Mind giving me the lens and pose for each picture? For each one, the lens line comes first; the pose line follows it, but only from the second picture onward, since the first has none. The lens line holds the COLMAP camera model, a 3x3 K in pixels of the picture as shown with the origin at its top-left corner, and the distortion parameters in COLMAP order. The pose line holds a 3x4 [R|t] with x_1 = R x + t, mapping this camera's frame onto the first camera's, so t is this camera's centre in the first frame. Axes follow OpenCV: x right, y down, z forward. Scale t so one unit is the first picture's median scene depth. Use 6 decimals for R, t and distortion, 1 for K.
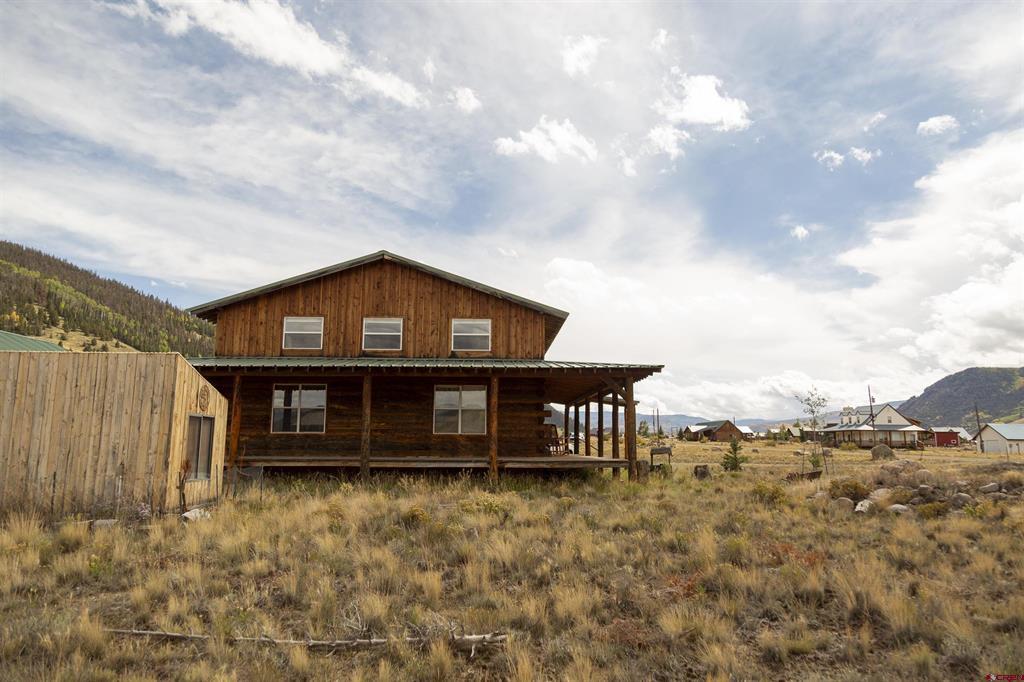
lens RADIAL K [[679.3, 0, 512.4], [0, 679.3, 328.4], [0, 0, 1]] dist [0.008721, 0.005842]
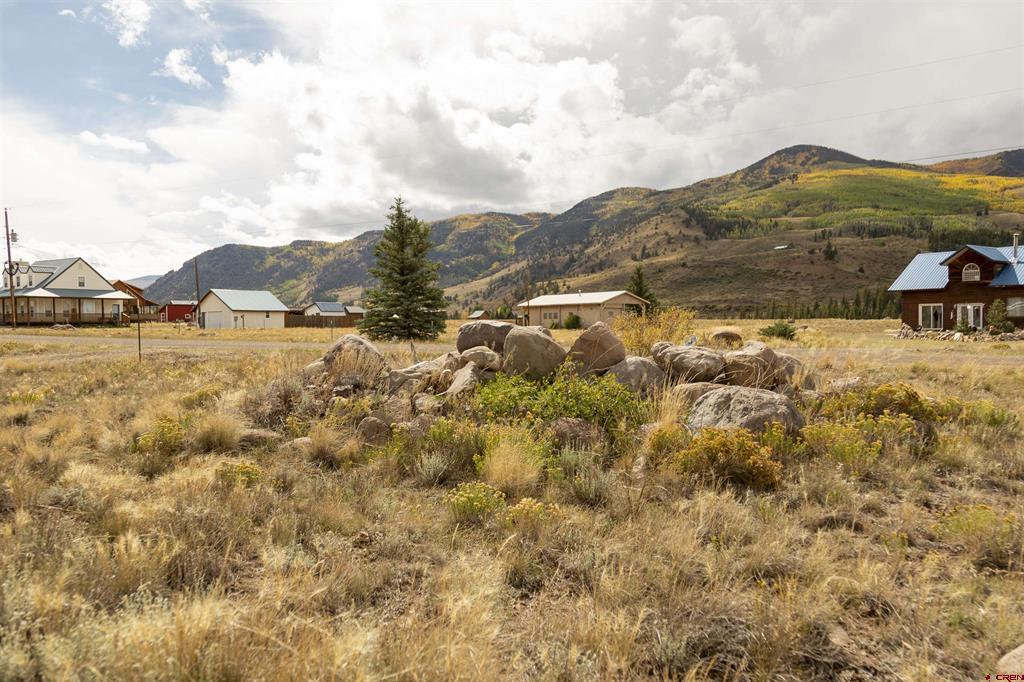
lens RADIAL K [[687.7, 0, 512.0], [0, 687.7, 341.0], [0, 0, 1]] dist [0.026074, -0.000489]
pose [[0.566421, -0.029212, 0.823598, 0.915028], [-0.130516, 0.983579, 0.124647, 0.204653], [-0.813716, -0.178096, 0.553307, 1.096024]]
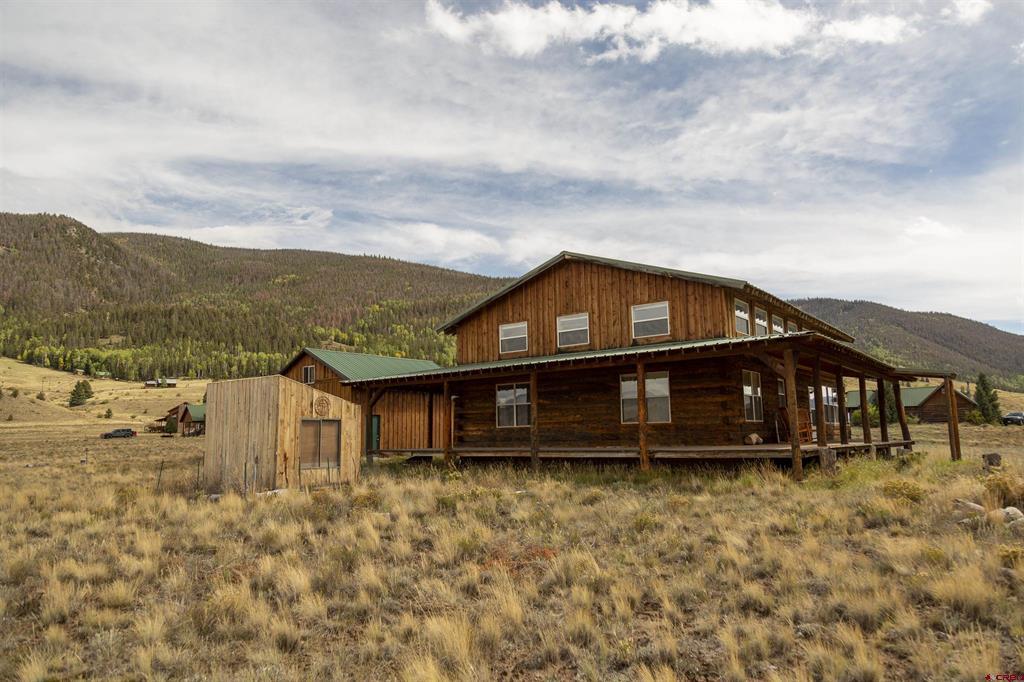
lens RADIAL K [[674.5, 0, 517.0], [0, 674.5, 341.6], [0, 0, 1]] dist [0.008190, 0.004439]
pose [[0.774639, -0.107068, -0.623274, 0.384463], [0.129615, 0.991521, -0.009234, 0.023891], [0.618978, -0.073632, 0.781949, 0.133419]]
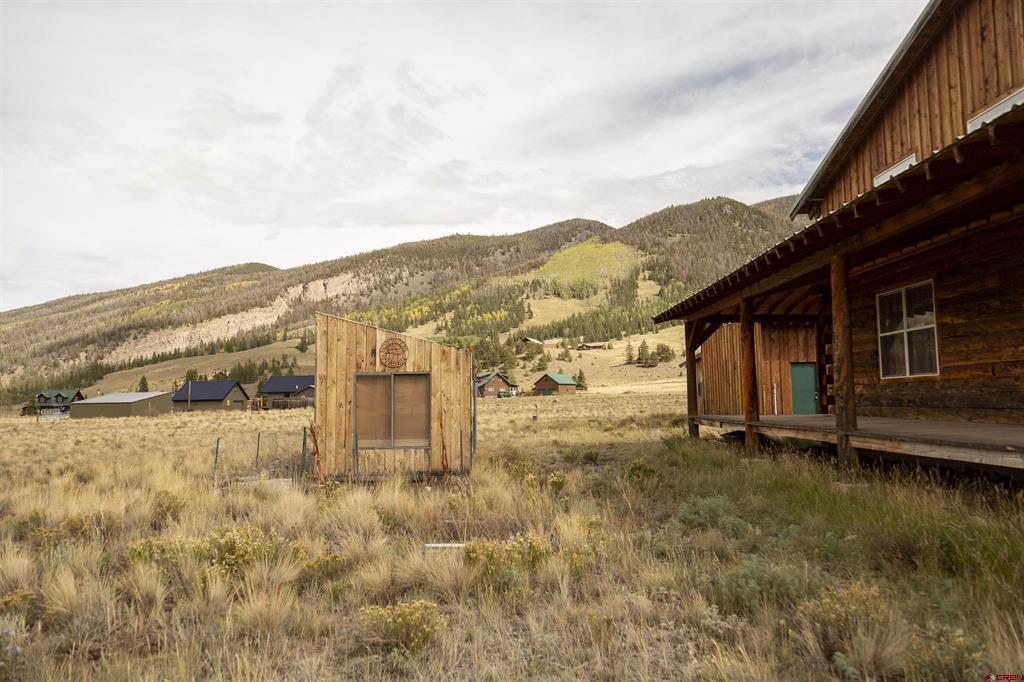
lens RADIAL K [[674.5, 0, 517.0], [0, 674.5, 341.6], [0, 0, 1]] dist [0.008190, 0.004439]
pose [[-0.023500, -0.090775, -0.995594, 0.226248], [0.185932, 0.978097, -0.093568, 0.114570], [0.982282, -0.187312, -0.006107, 0.676178]]
